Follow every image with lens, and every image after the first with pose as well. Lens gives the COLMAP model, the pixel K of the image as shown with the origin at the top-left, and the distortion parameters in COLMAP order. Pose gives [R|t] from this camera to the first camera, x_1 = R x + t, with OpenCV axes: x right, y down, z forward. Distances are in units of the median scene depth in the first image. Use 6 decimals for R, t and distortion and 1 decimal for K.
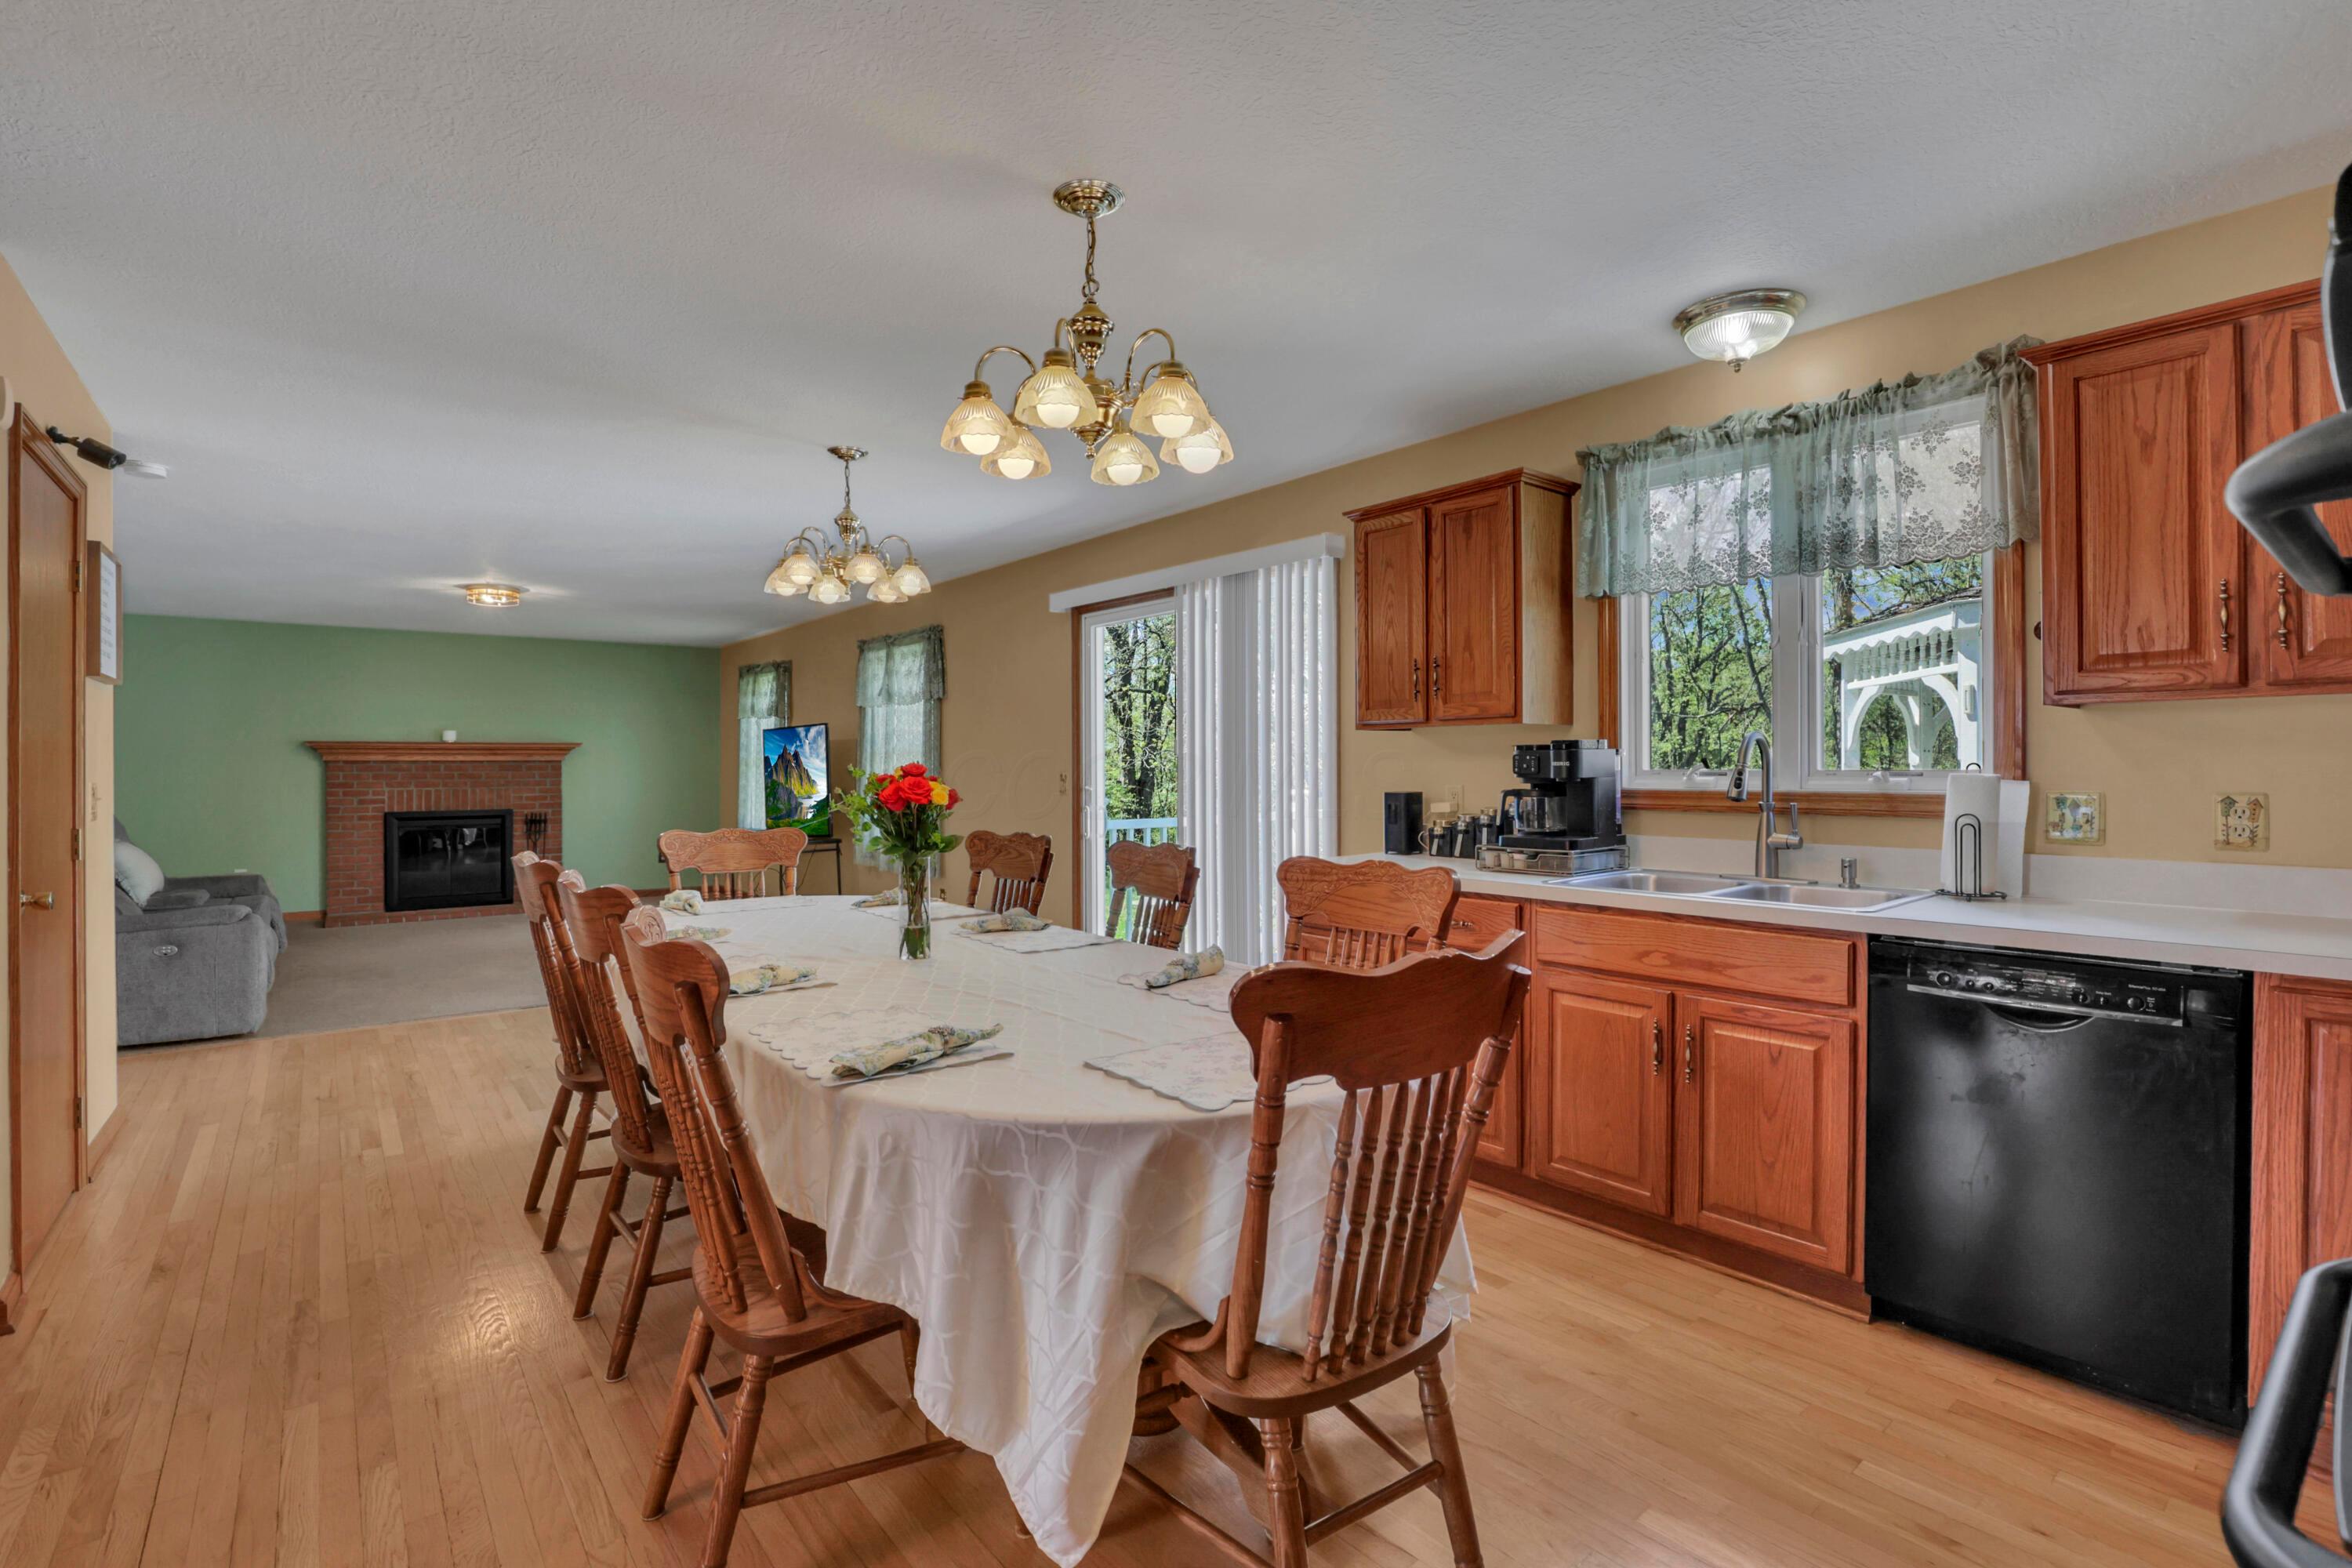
lens RADIAL K [[1097.1, 0, 1142.4], [0, 1097.1, 758.4], [0, 0, 1]] dist [-0.028715, 0.005385]
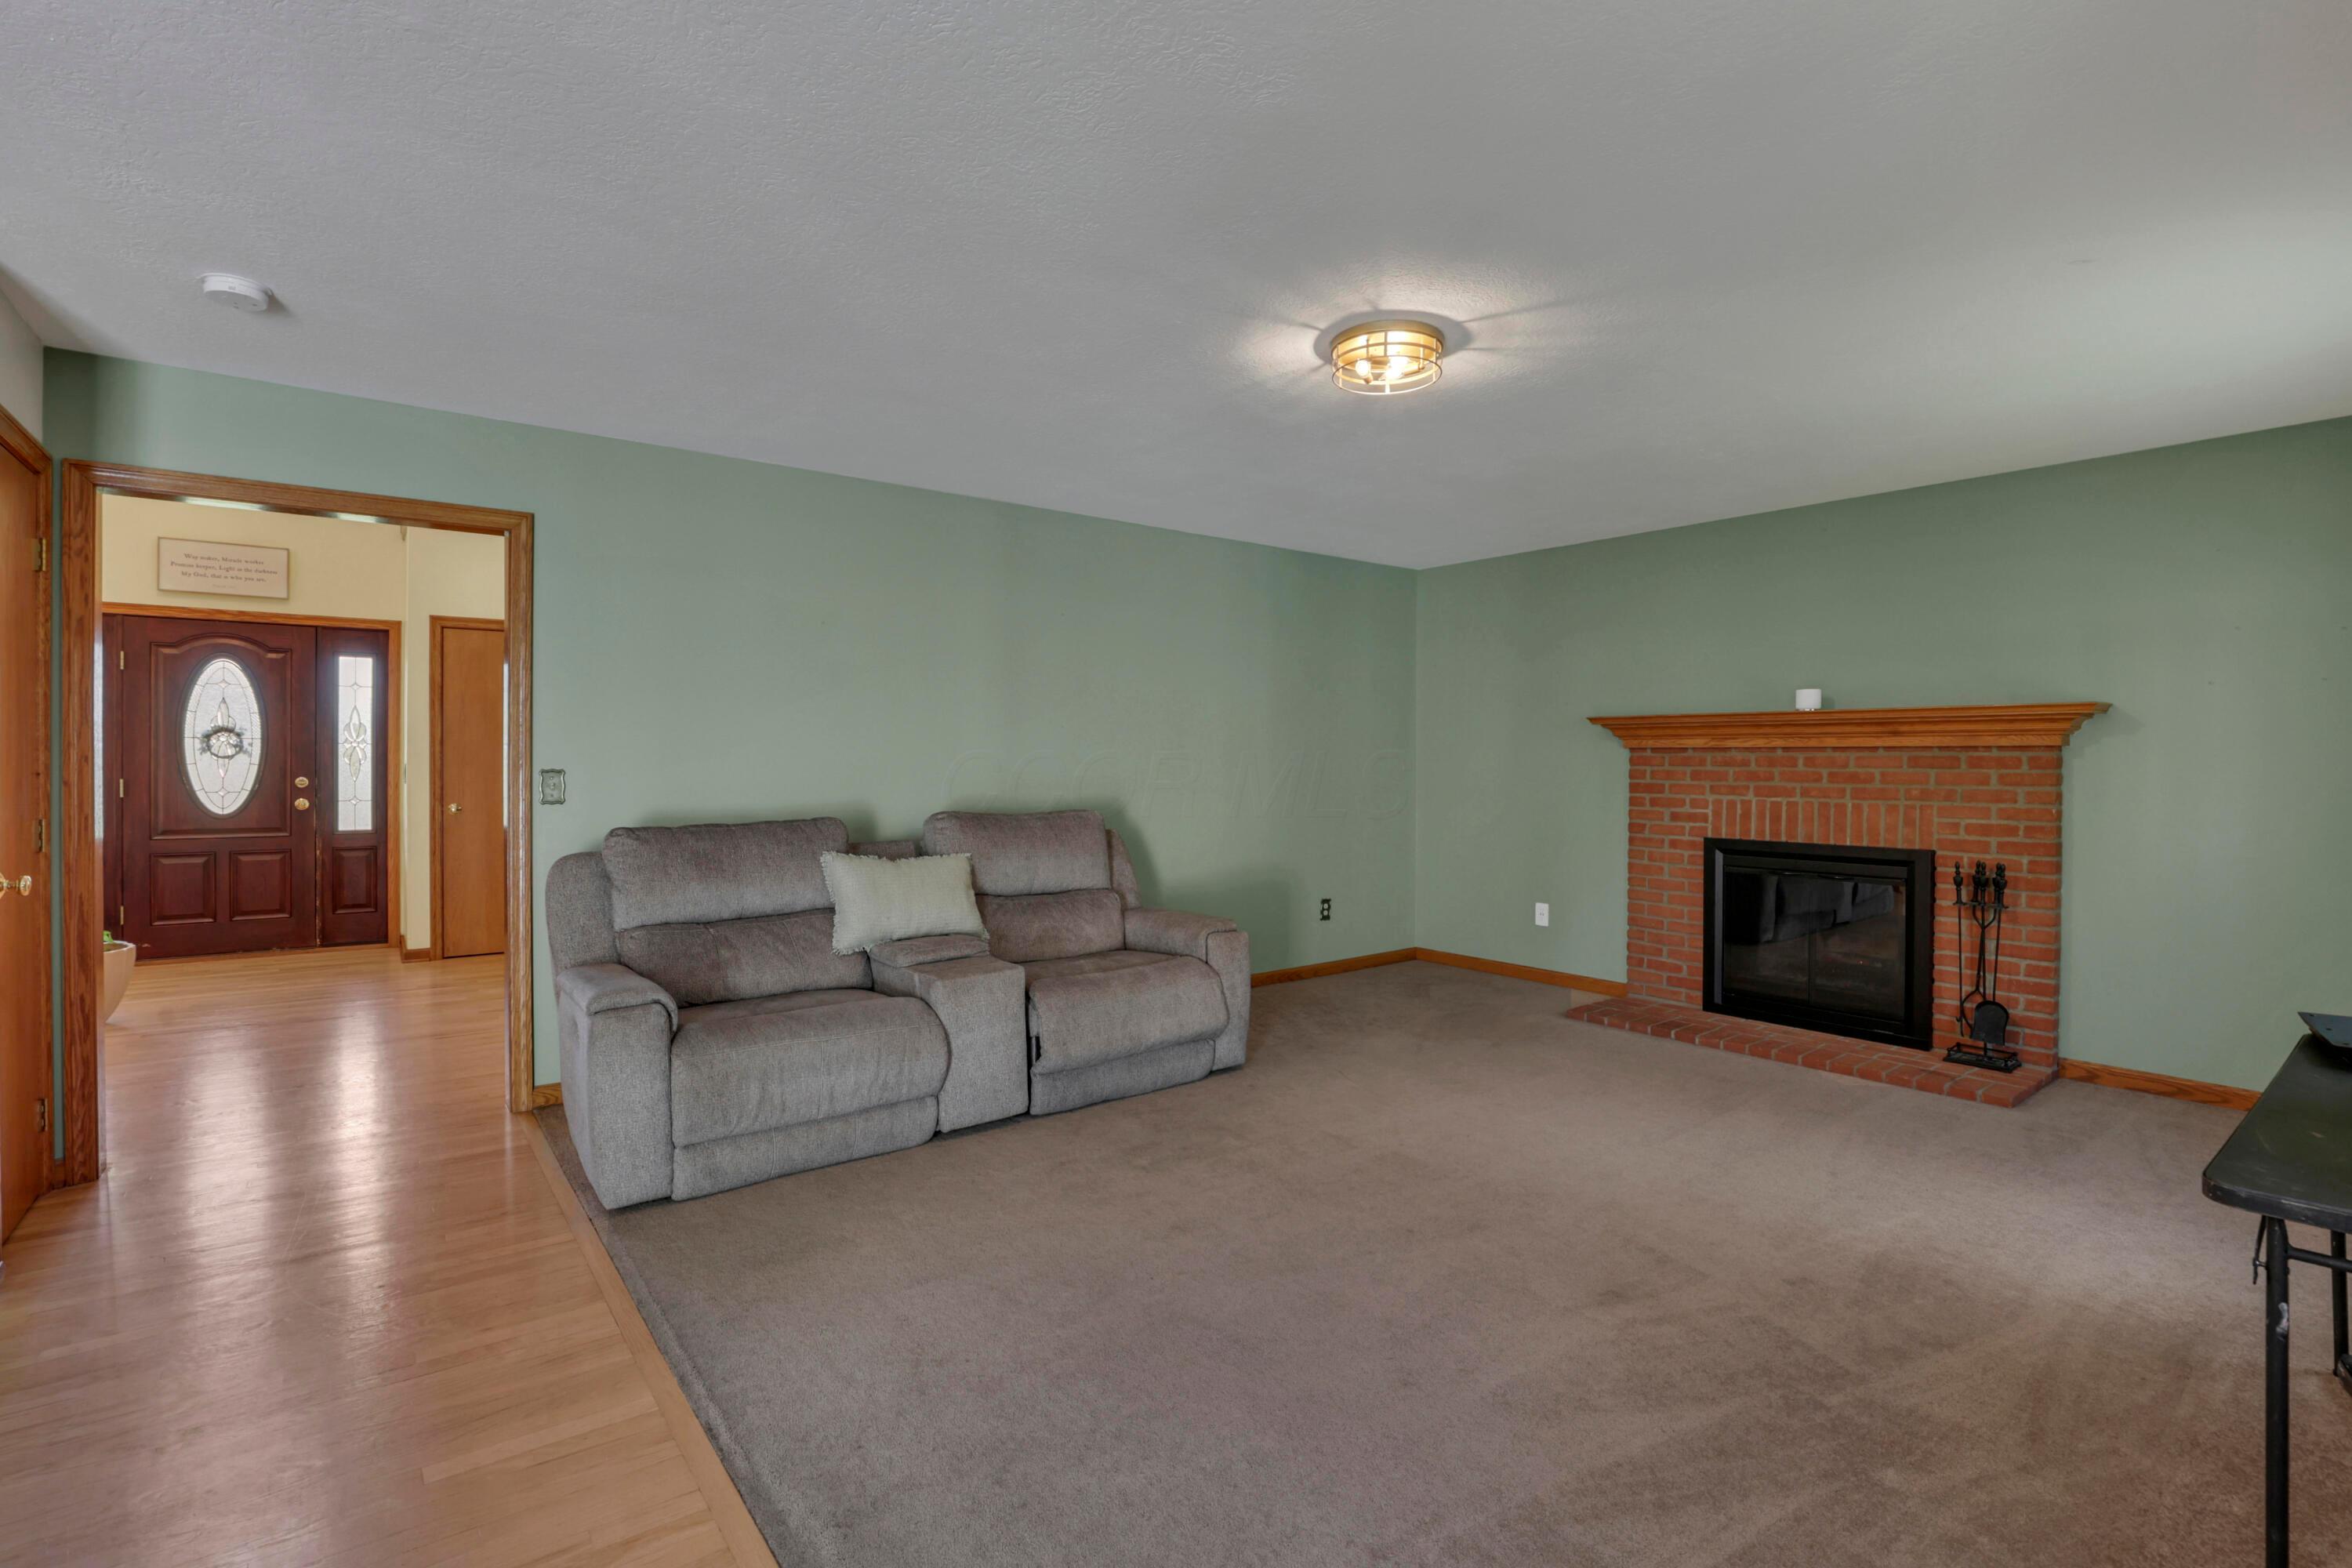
lens RADIAL K [[1097.1, 0, 1174.6], [0, 1097.1, 782.3], [0, 0, 1]] dist [-0.028715, 0.005385]
pose [[0.012176, 0.026162, -0.999584, -0.125614], [0.000664, 0.999657, 0.026172, 0.005410], [0.999926, -0.000982, 0.012154, 0.702798]]
